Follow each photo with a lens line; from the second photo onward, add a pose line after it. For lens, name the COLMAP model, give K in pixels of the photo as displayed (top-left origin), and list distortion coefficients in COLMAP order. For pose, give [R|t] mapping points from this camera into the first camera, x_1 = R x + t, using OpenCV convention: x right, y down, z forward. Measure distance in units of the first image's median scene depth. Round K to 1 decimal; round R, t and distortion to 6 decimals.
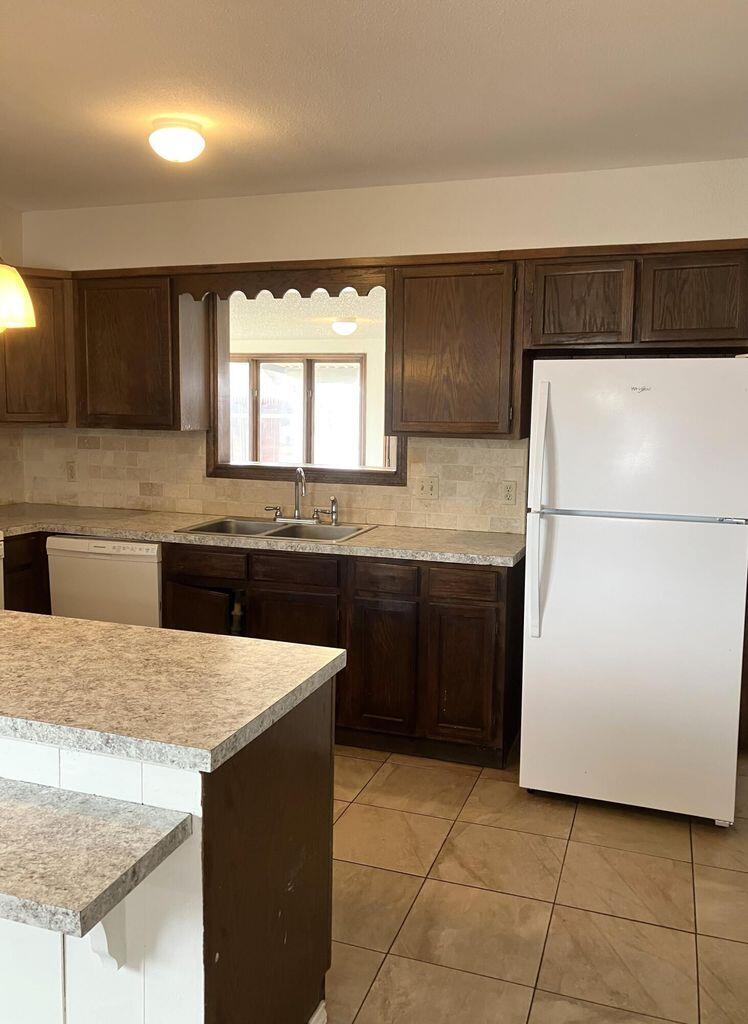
lens RADIAL K [[853.6, 0, 360.8], [0, 853.6, 497.0], [0, 0, 1]] dist [0.046201, -0.022804]
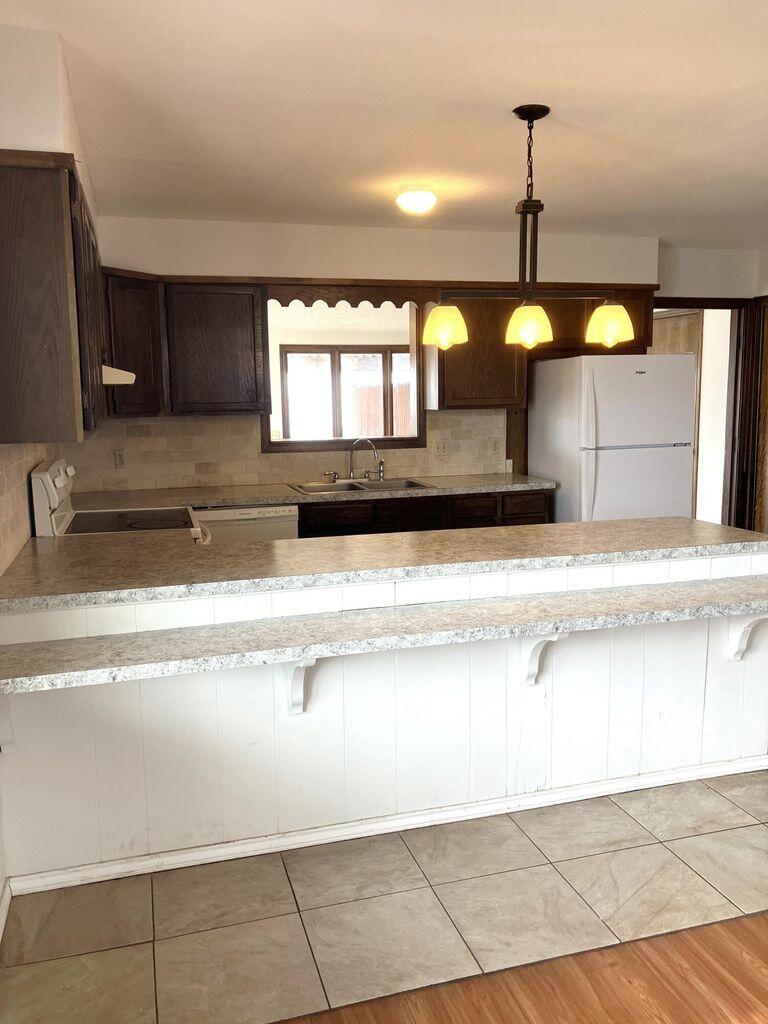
lens RADIAL K [[833.1, 0, 382.4], [0, 833.1, 492.5], [0, 0, 1]] dist [0.030718, -0.014221]
pose [[0.807427, -0.096871, 0.581961, -0.837665], [0.088590, 0.995151, 0.042737, -0.004062], [-0.583279, 0.017049, 0.812093, -0.052924]]
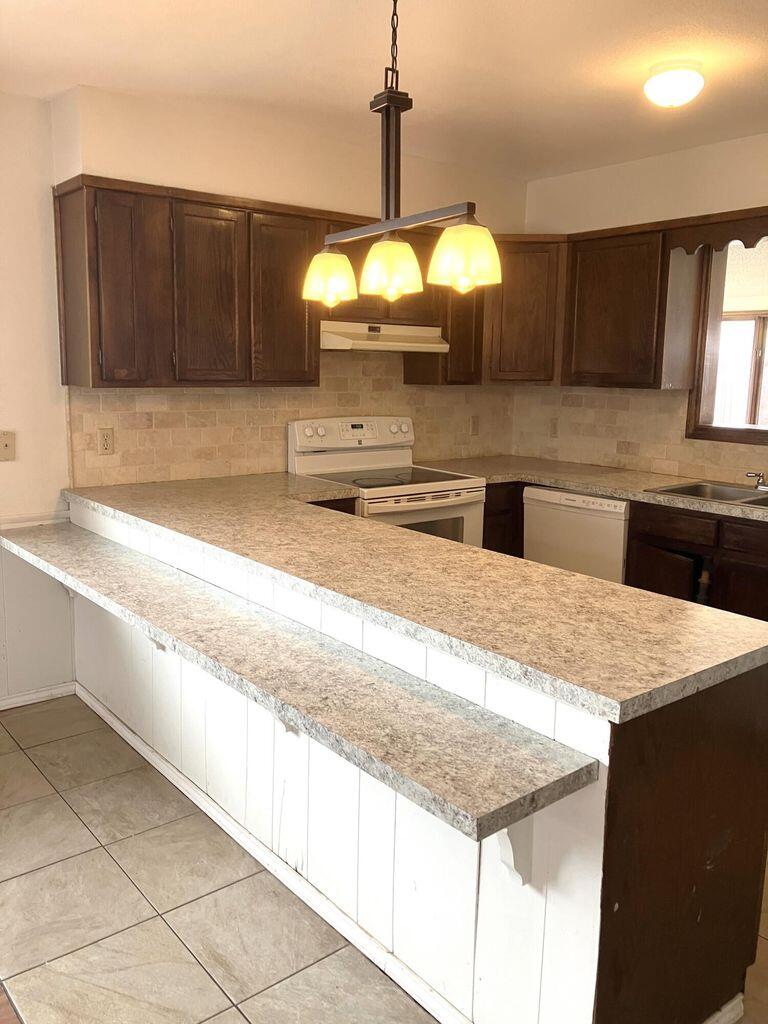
lens RADIAL K [[833.1, 0, 393.1], [0, 833.1, 497.7], [0, 0, 1]] dist [0.030718, -0.014221]
pose [[0.856996, 0.082838, -0.508621, 0.026946], [-0.060259, 0.996333, 0.060737, 0.006885], [0.511787, -0.021403, 0.858846, 0.017210]]
